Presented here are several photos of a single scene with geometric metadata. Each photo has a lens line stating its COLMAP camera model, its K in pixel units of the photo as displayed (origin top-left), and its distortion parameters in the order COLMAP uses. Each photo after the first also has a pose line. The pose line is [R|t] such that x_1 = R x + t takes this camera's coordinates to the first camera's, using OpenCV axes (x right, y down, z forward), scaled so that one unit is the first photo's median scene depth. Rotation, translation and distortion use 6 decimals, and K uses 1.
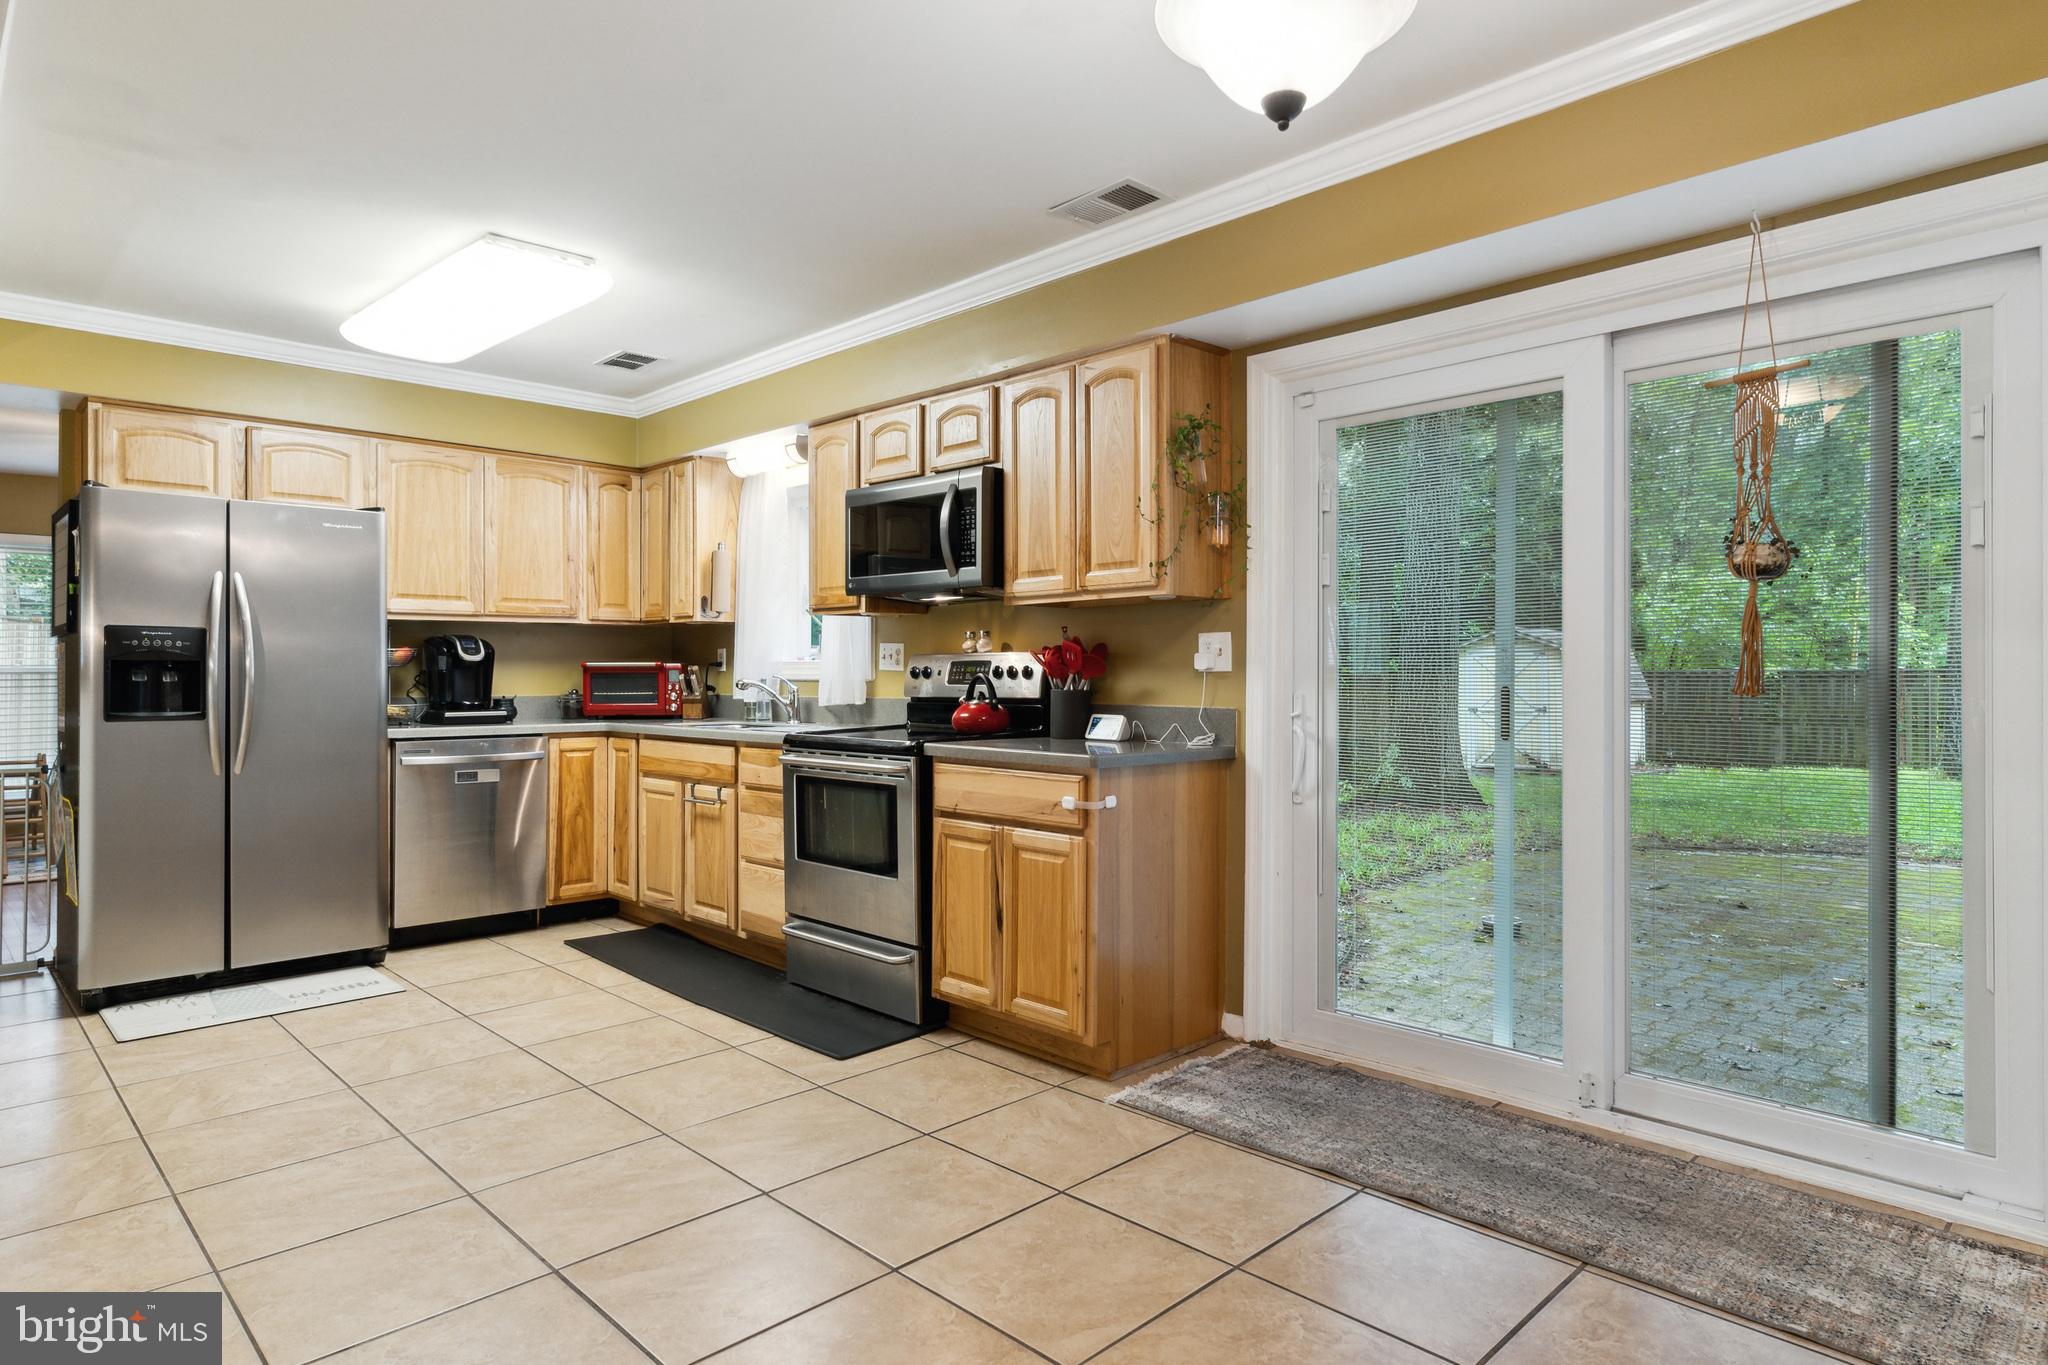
lens RADIAL K [[1153.6, 0, 1024.0], [0, 1153.6, 682.5], [0, 0, 1]] dist [-0.004434, -0.000389]
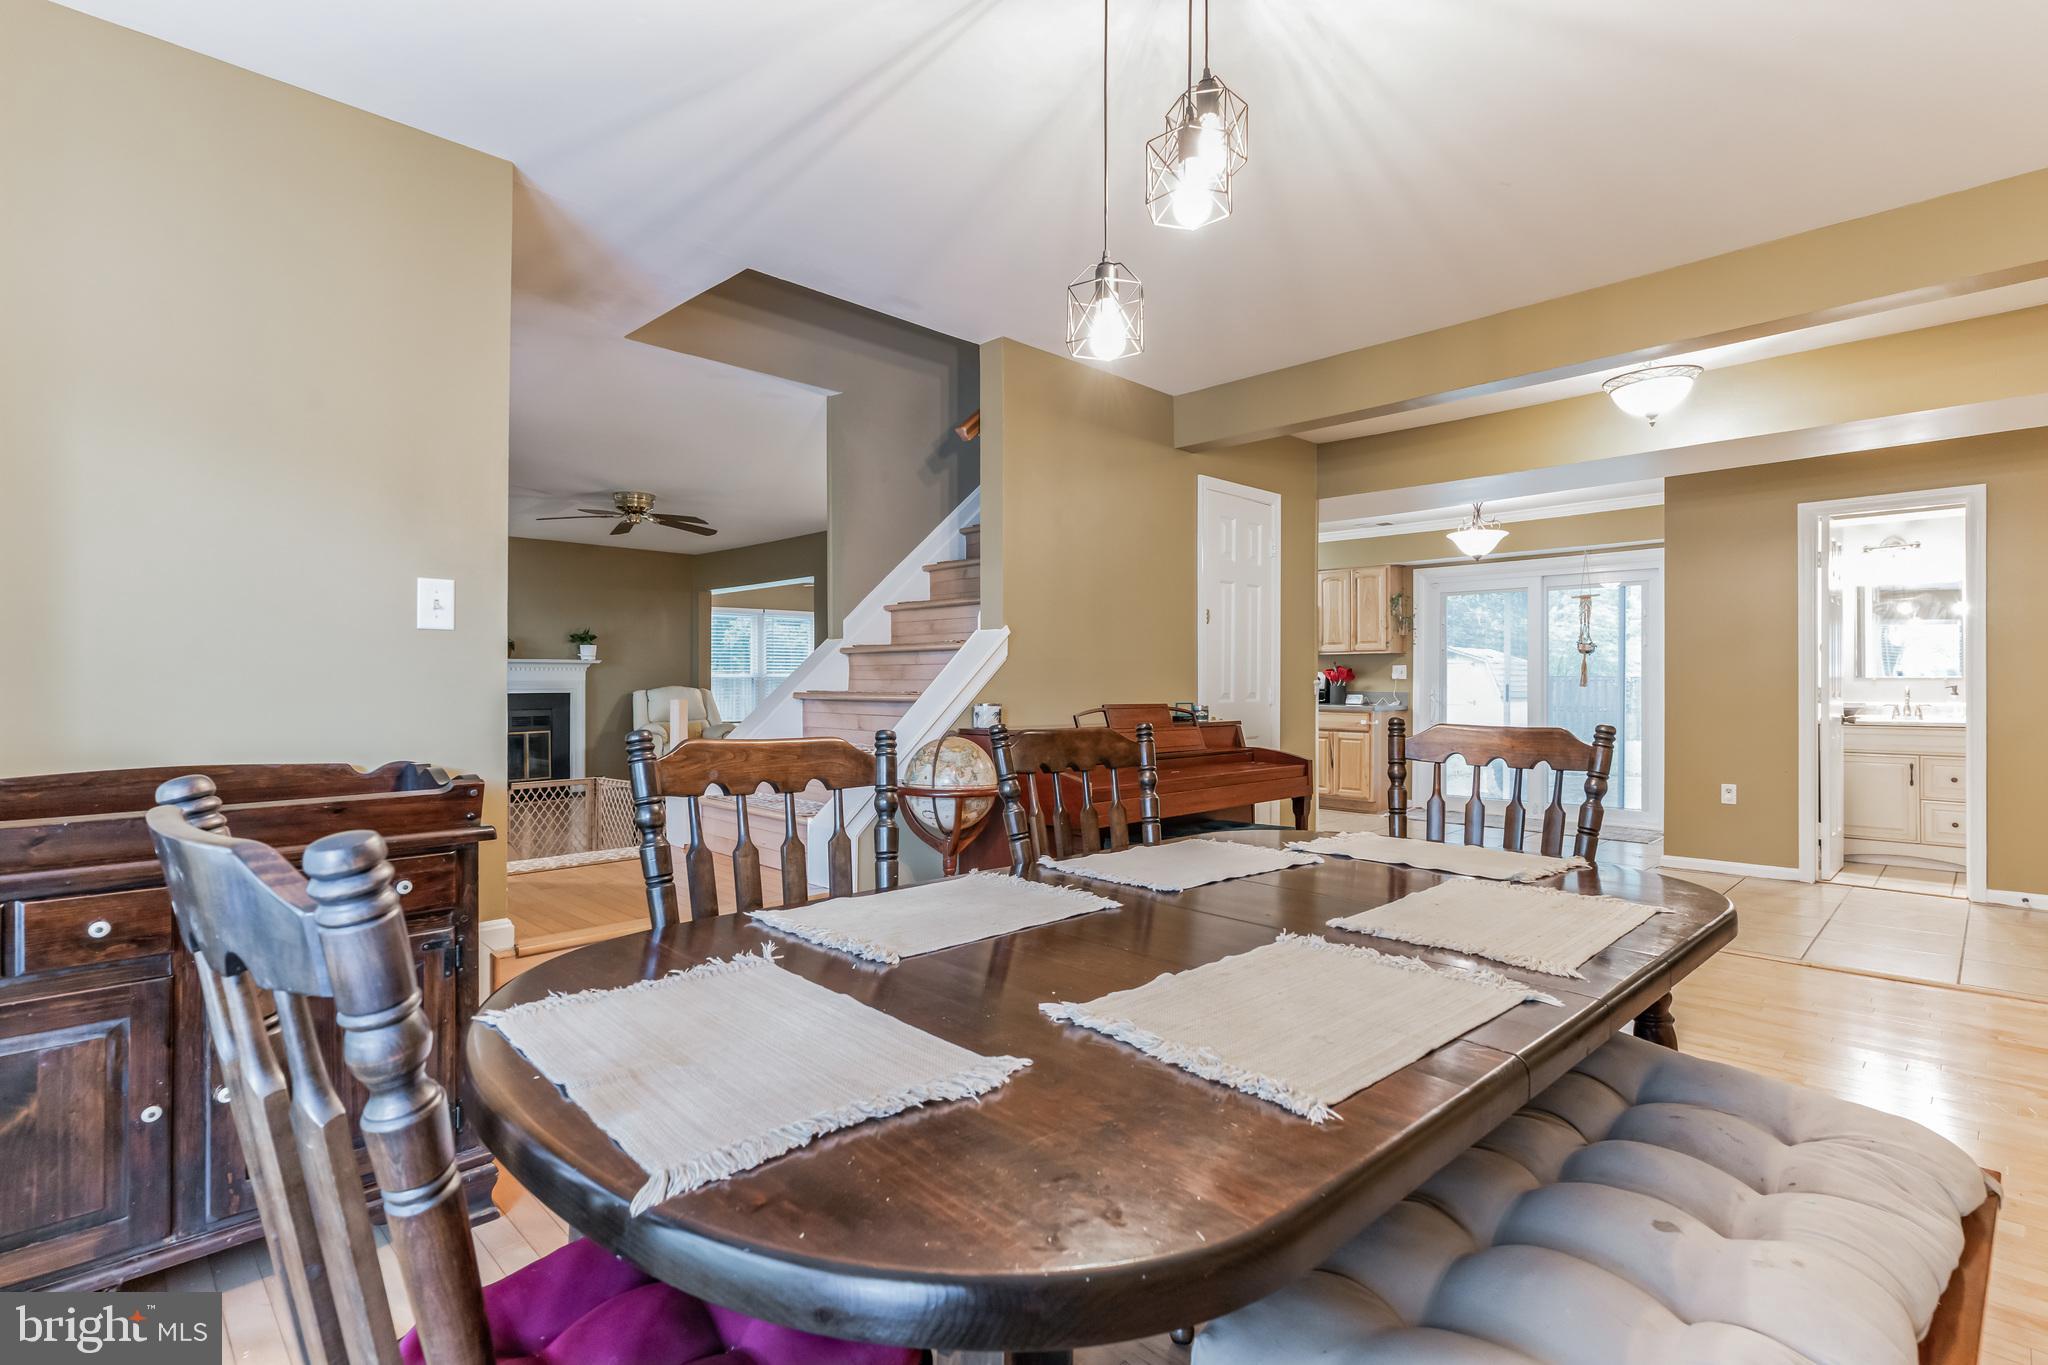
lens RADIAL K [[982.6, 0, 1028.6], [0, 982.6, 660.6], [0, 0, 1]] dist [0.001752, 0.000006]
pose [[0.999866, 0.002828, 0.016116, -0.786600], [-0.002595, 0.999893, -0.014419, -0.017777], [-0.016155, 0.014375, 0.999766, -1.396024]]
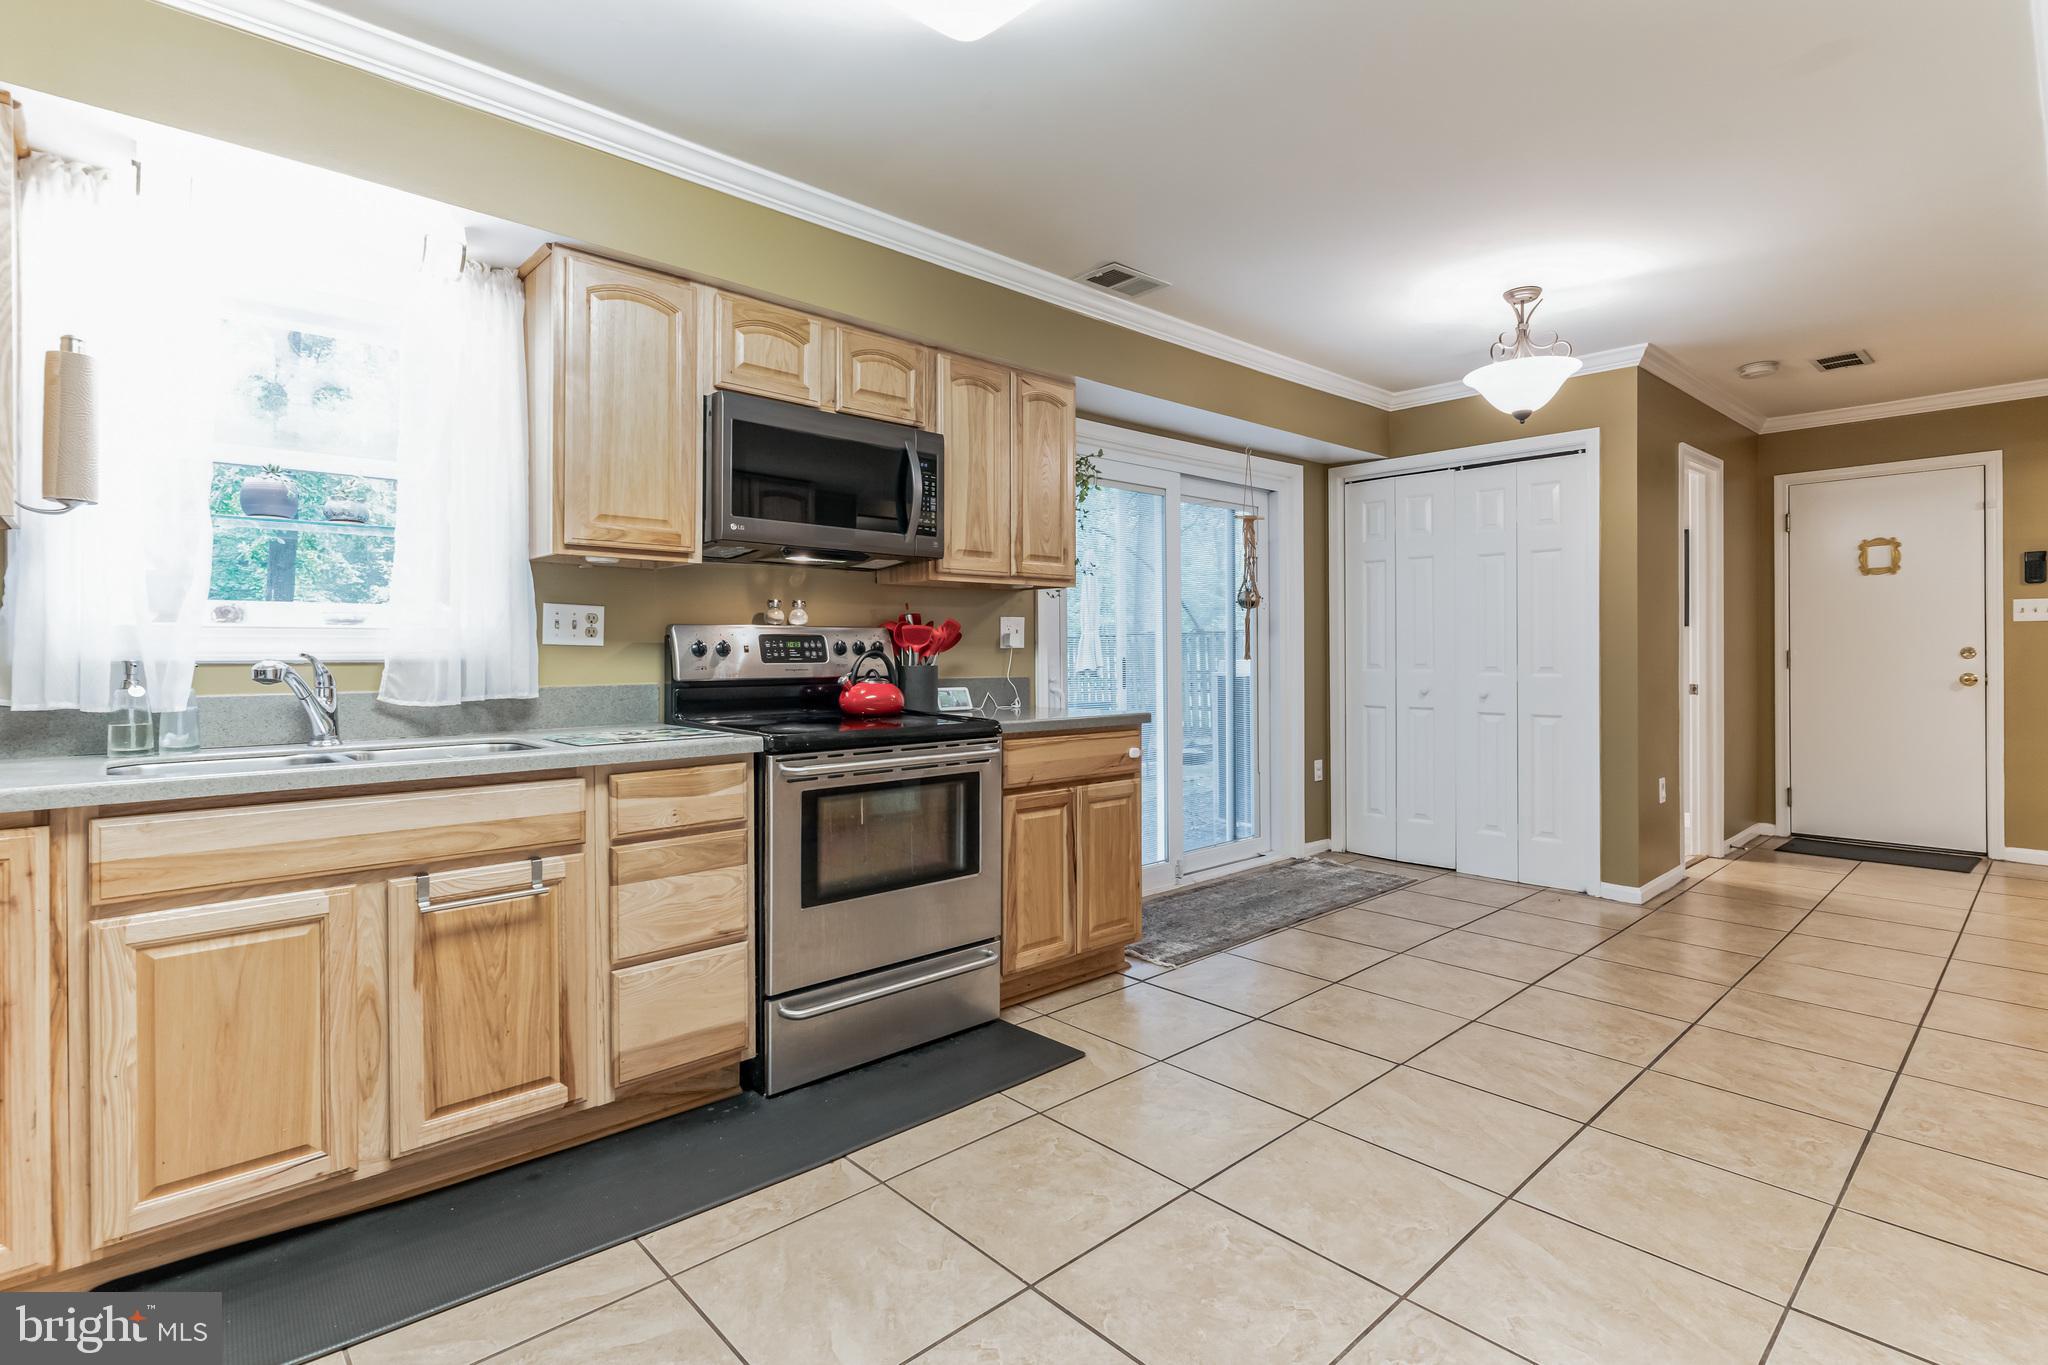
lens RADIAL K [[982.6, 0, 1028.6], [0, 982.6, 660.6], [0, 0, 1]] dist [0.001752, 0.000006]
pose [[0.030834, -0.008517, 0.999488, -0.913724], [0.009280, 0.999923, 0.008234, -0.004834], [-0.999481, 0.009022, 0.030910, 0.961390]]
